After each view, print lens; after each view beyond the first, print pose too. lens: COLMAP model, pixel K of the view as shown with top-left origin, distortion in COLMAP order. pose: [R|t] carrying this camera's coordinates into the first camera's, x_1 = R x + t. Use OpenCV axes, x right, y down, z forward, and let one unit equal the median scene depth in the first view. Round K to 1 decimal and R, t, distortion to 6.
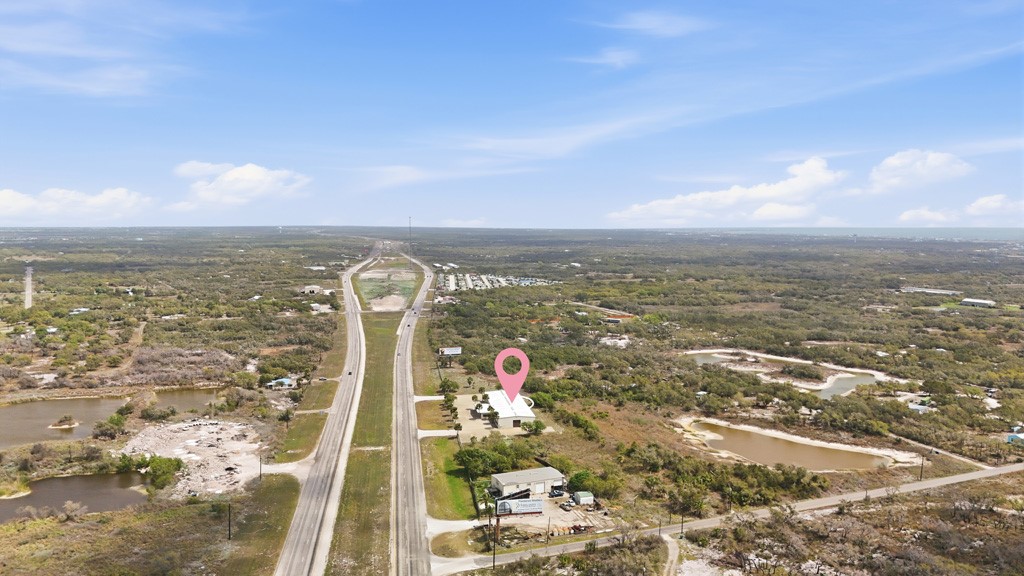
lens RADIAL K [[758.2, 0, 512.0], [0, 758.2, 288.0], [0, 0, 1]] dist [0.035798, -0.010682]
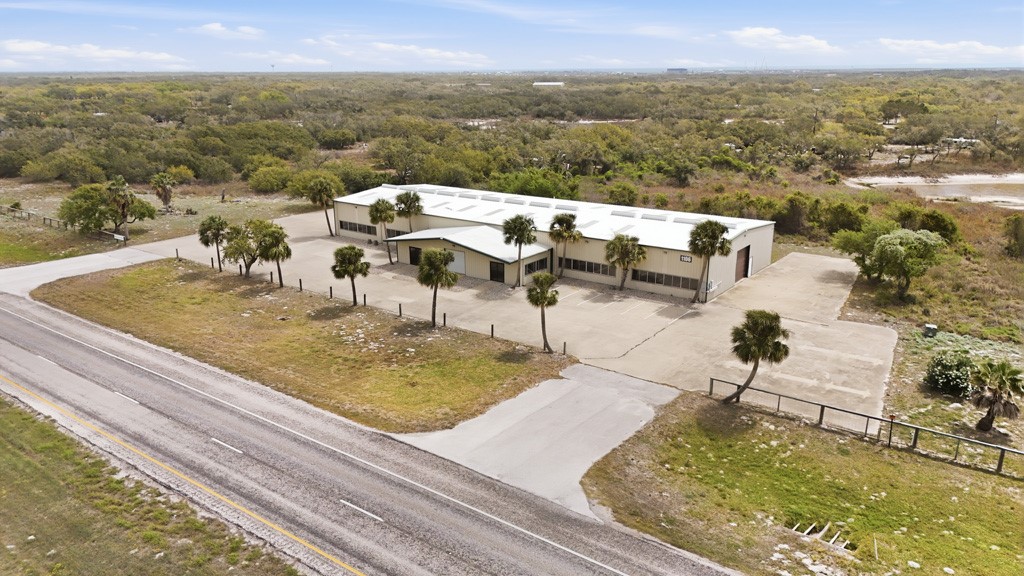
lens RADIAL K [[758.2, 0, 512.0], [0, 758.2, 288.0], [0, 0, 1]] dist [0.035798, -0.010682]
pose [[0.718906, -0.201882, 0.665144, -0.199394], [0.075727, 0.973946, 0.213761, 0.138416], [-0.690970, -0.103305, 0.715464, 0.924198]]
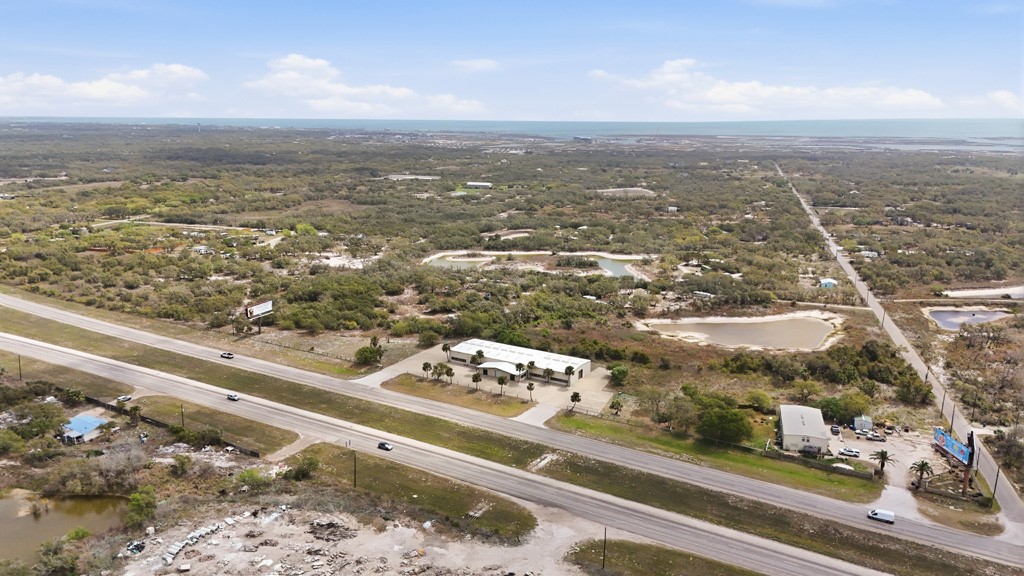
lens RADIAL K [[758.2, 0, 512.0], [0, 758.2, 288.0], [0, 0, 1]] dist [0.035798, -0.010682]
pose [[0.636658, -0.173140, 0.751458, -0.645304], [0.066556, 0.983170, 0.170140, -0.051404], [-0.768268, -0.058307, 0.637467, 0.578817]]
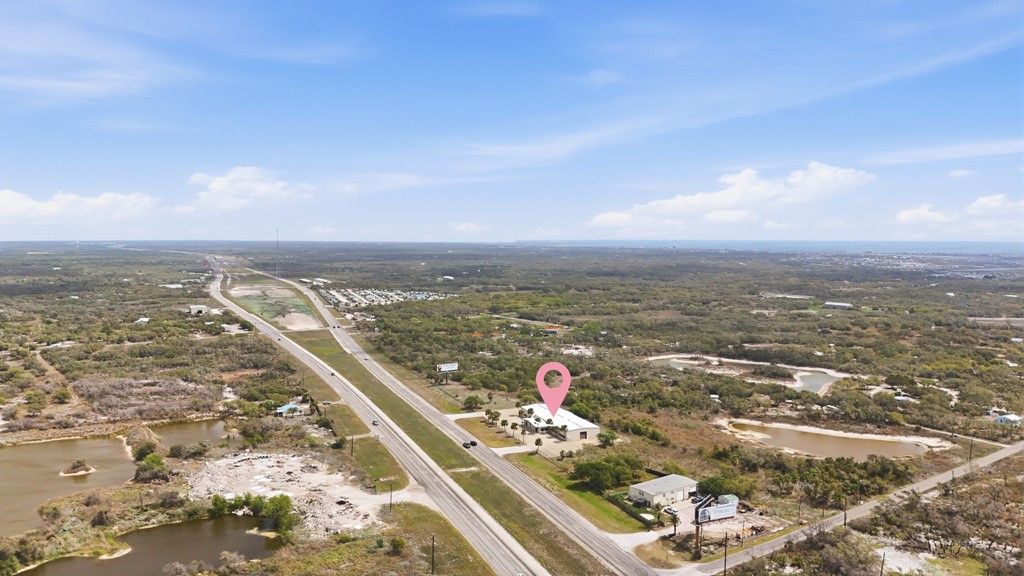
lens RADIAL K [[758.2, 0, 512.0], [0, 758.2, 288.0], [0, 0, 1]] dist [0.035798, -0.010682]
pose [[0.971232, -0.019288, 0.237352, -0.334607], [0.023437, 0.999618, -0.014670, -0.004017], [-0.236979, 0.019811, 0.971313, 0.042931]]
